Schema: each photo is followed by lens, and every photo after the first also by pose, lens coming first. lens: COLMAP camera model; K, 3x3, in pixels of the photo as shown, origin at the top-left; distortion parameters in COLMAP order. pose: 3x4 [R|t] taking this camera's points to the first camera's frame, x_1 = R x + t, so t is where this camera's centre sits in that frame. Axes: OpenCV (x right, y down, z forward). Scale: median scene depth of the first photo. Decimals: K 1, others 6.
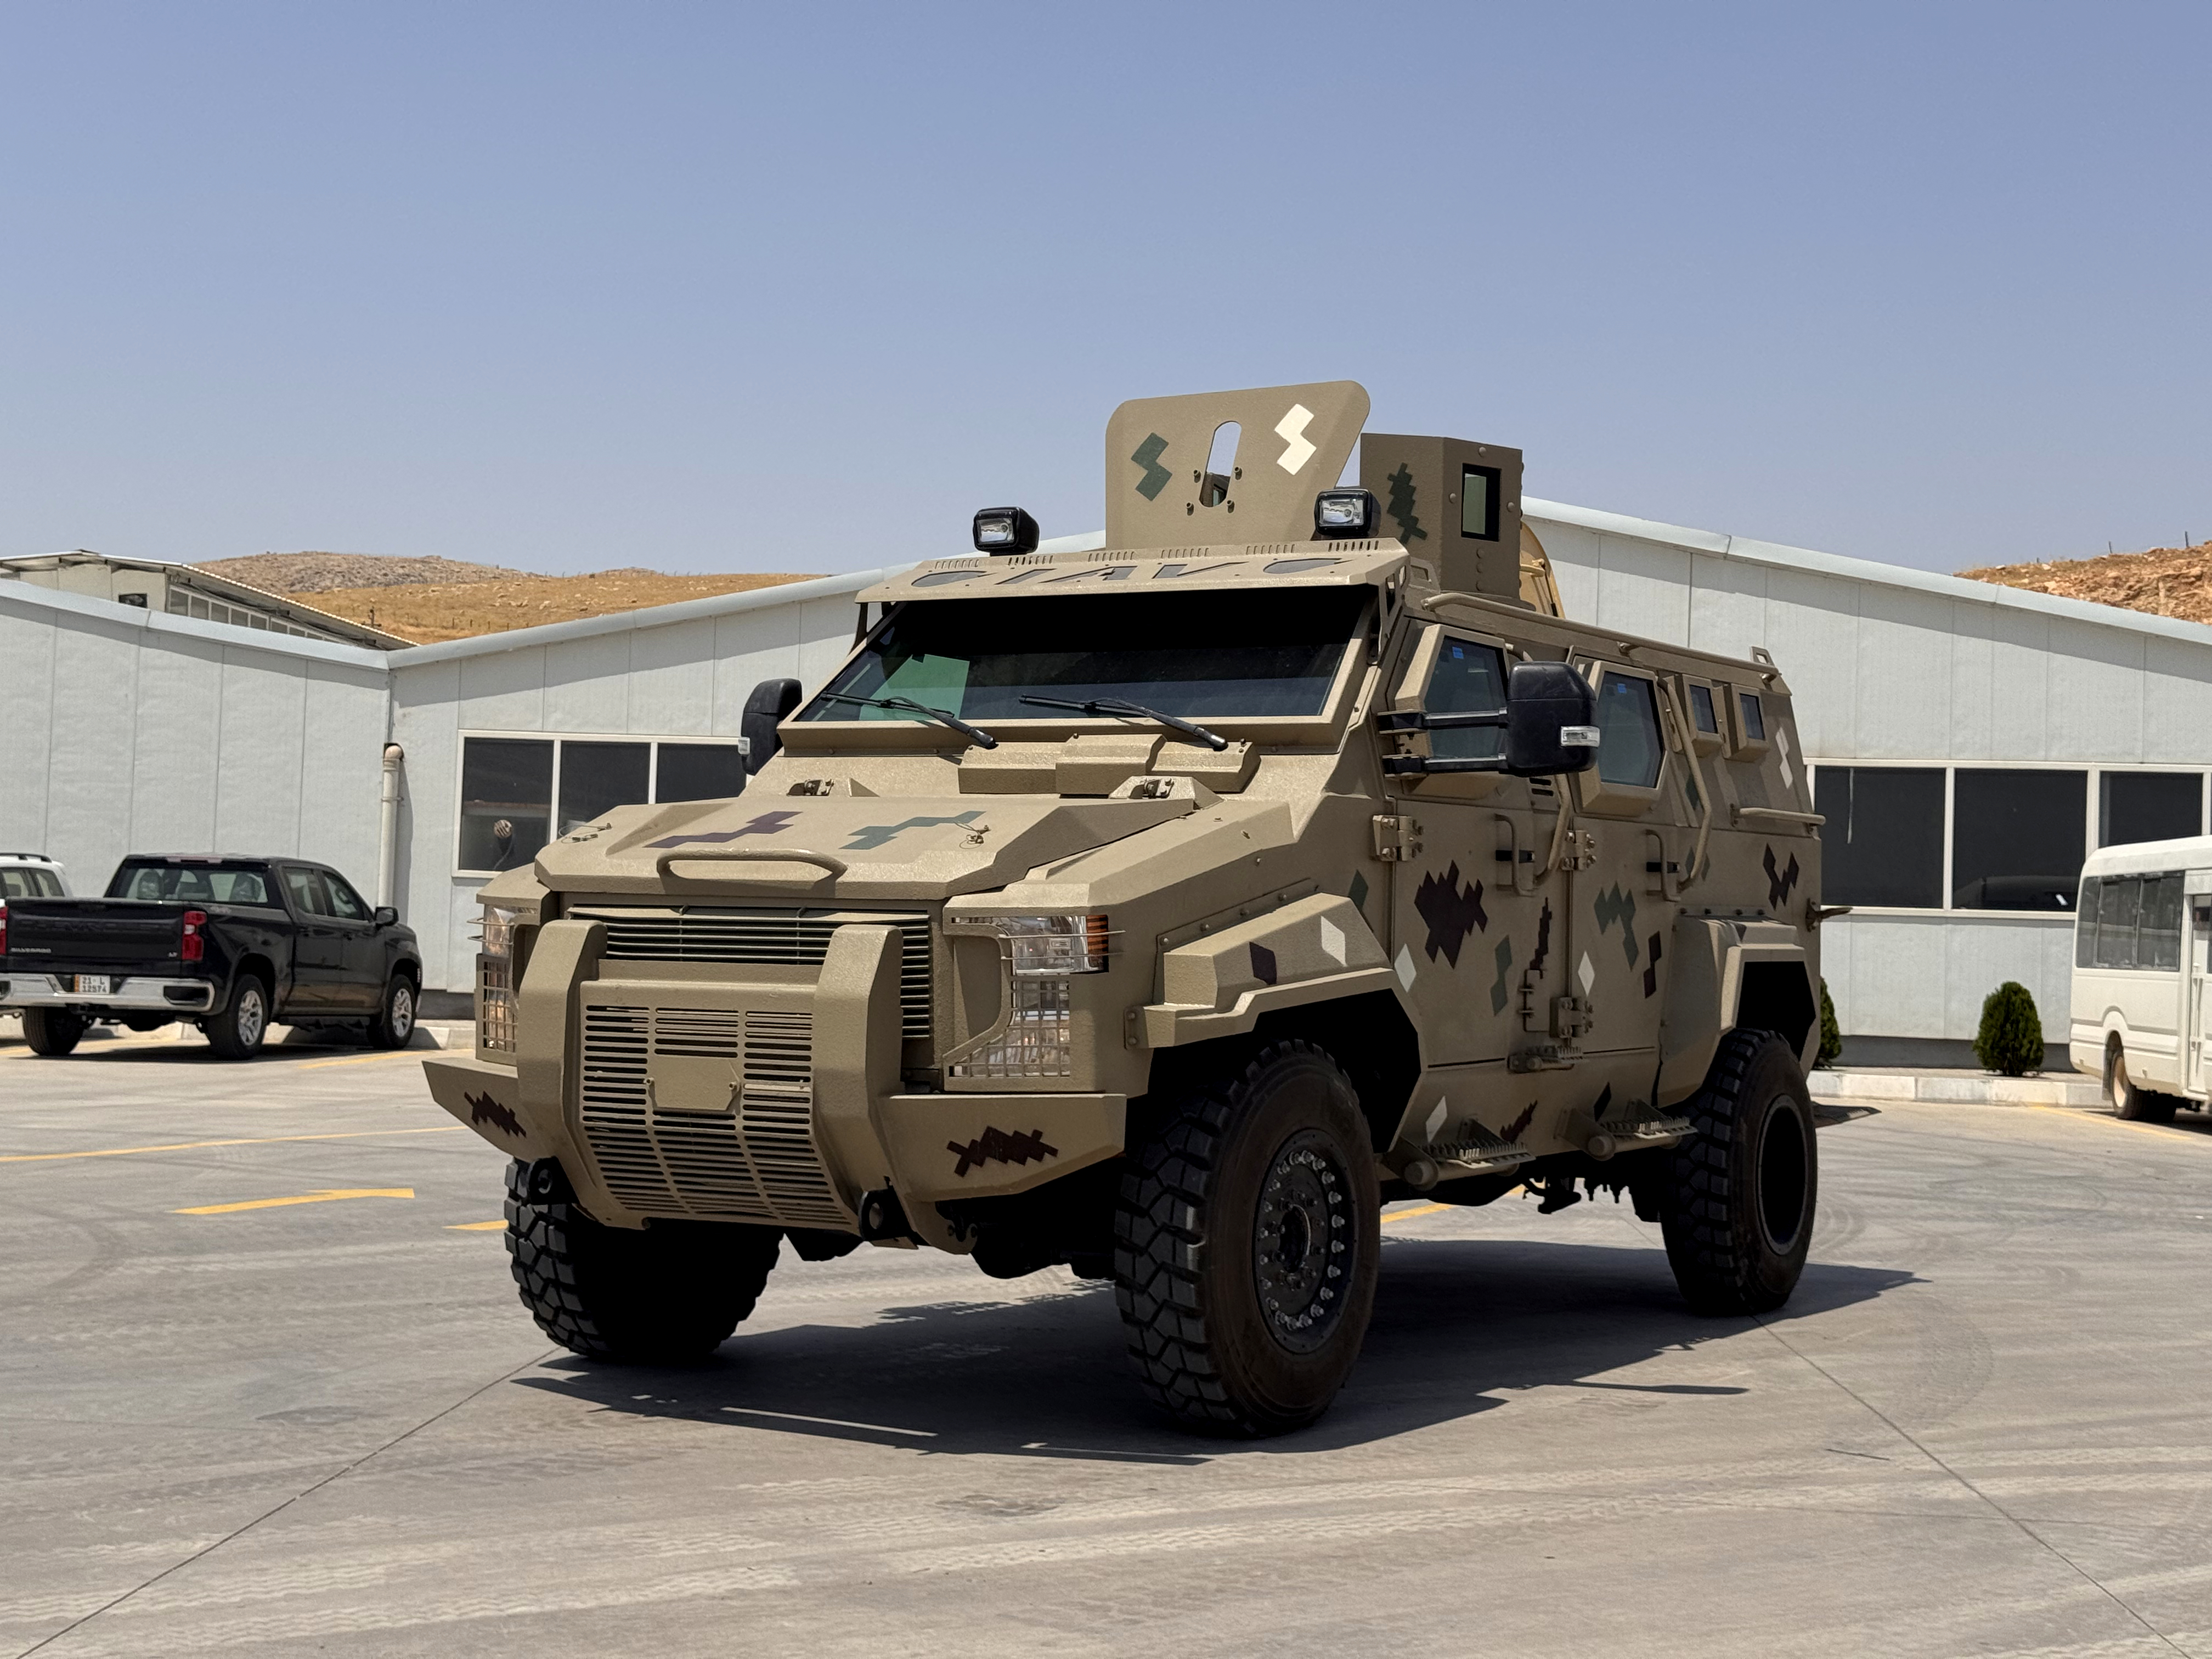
lens RADIAL K [[3061.2, 0, 1106.0], [0, 3061.2, 829.5], [0, 0, 1]] dist [0.188401, -0.386537]
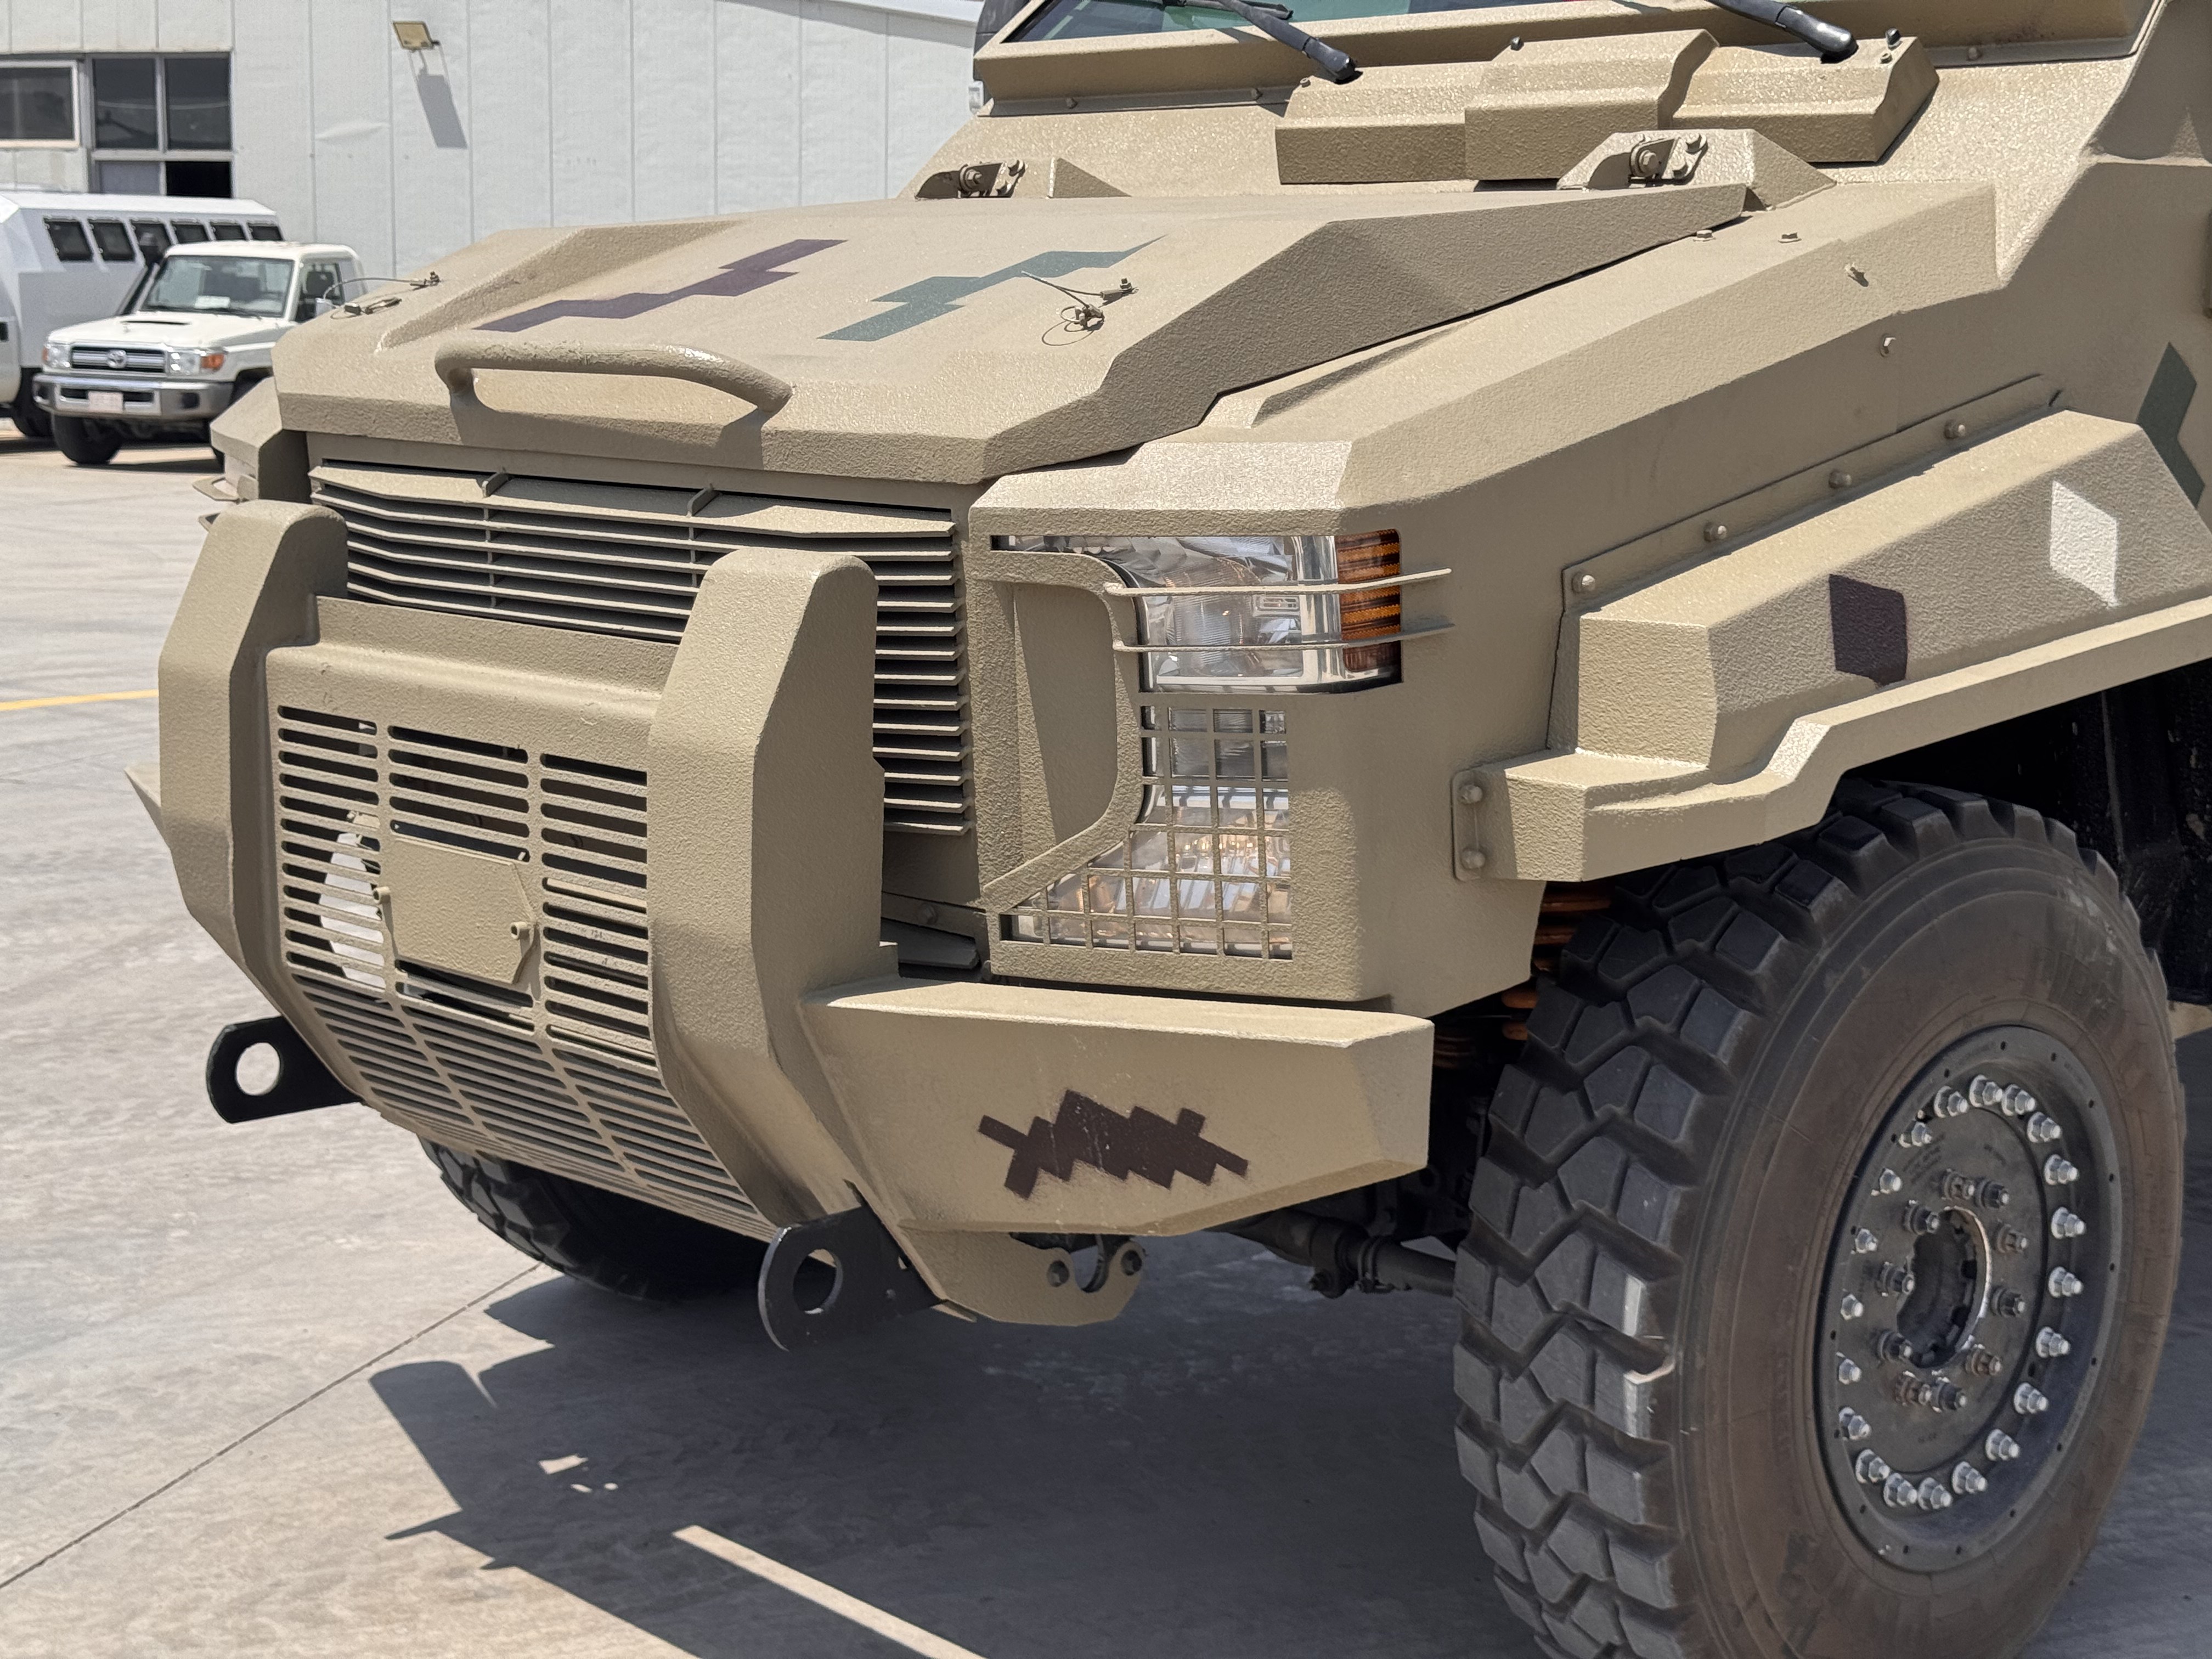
lens RADIAL K [[3061.2, 0, 1106.0], [0, 3061.2, 829.5], [0, 0, 1]] dist [0.188401, -0.386537]
pose [[0.964703, 0.029097, -0.261727, 0.062378], [0.023341, 0.980517, 0.195044, -0.009088], [0.262303, -0.194268, 0.945229, 0.619184]]
